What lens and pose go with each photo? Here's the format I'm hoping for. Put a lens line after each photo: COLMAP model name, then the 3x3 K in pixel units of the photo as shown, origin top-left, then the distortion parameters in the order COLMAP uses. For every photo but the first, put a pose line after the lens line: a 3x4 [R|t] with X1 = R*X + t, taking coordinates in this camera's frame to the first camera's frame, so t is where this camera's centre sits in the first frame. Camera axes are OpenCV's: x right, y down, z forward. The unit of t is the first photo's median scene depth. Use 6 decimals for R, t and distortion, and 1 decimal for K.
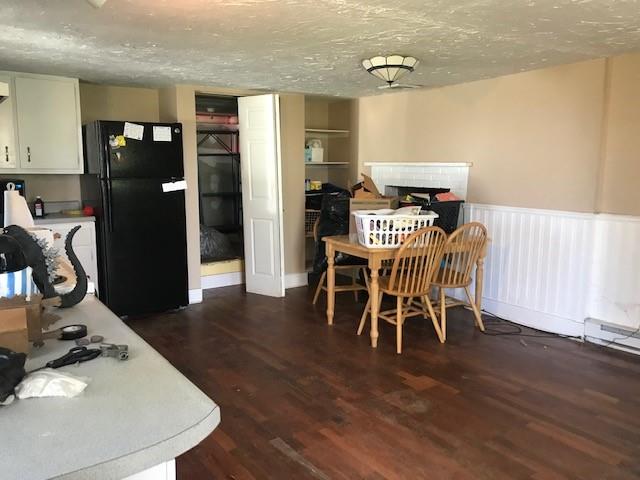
lens RADIAL K [[523.5, 0, 323.4], [0, 523.5, 241.7], [0, 0, 1]] dist [0.003576, -0.030808]
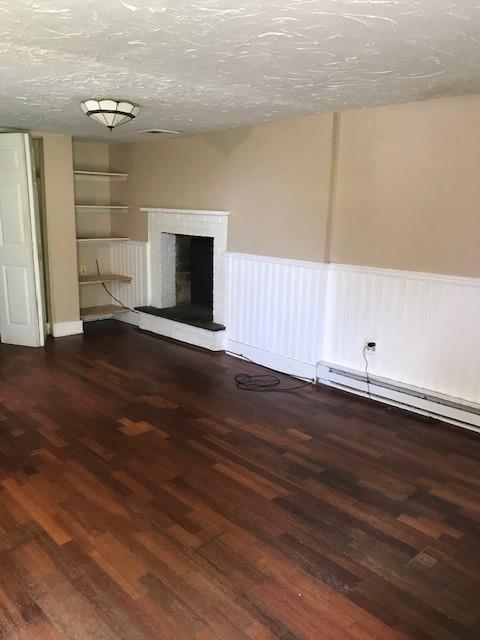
lens RADIAL K [[523.5, 0, 241.6], [0, 523.5, 322.4], [0, 0, 1]] dist [0.003576, -0.030808]
pose [[0.986722, -0.010674, 0.162068, 0.187226], [-0.000408, 0.997672, 0.068193, -0.007719], [-0.162419, -0.067354, 0.984420, -0.024759]]
